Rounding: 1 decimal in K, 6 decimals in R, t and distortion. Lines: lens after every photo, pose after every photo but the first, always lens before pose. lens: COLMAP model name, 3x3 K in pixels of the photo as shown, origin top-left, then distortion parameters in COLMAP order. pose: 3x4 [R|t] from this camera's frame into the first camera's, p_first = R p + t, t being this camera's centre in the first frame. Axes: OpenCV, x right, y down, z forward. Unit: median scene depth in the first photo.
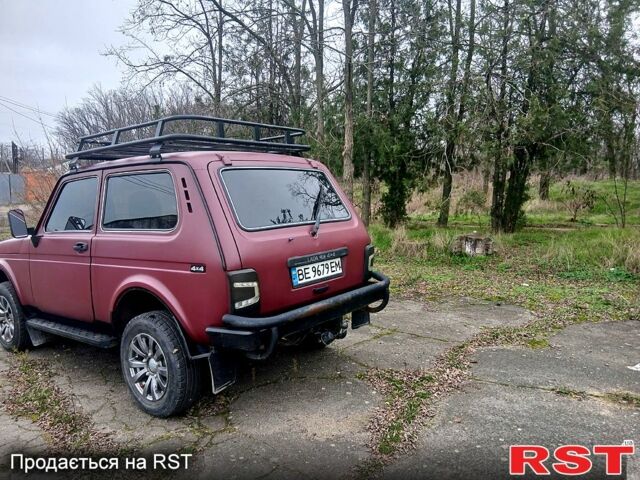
lens RADIAL K [[508.2, 0, 320.0], [0, 508.2, 240.0], [0, 0, 1]] dist [0.005661, 0.000703]
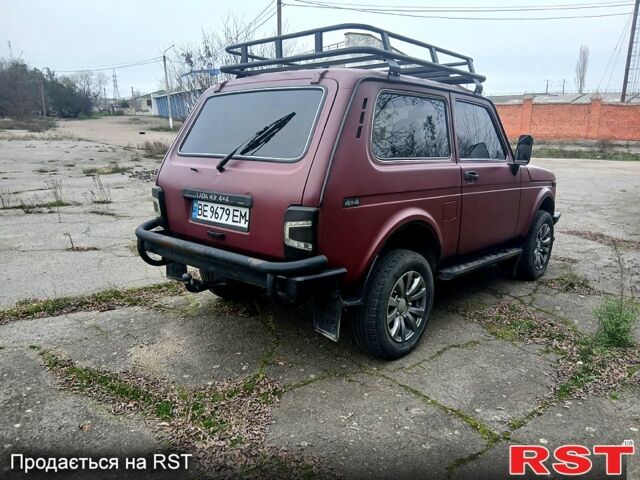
lens RADIAL K [[508.2, 0, 320.0], [0, 508.2, 240.0], [0, 0, 1]] dist [0.005661, 0.000703]
pose [[-0.129286, 0.231633, -0.964174, 0.799218], [-0.093476, 0.965158, 0.244403, -0.119771], [0.987192, 0.121725, -0.103130, 1.243468]]
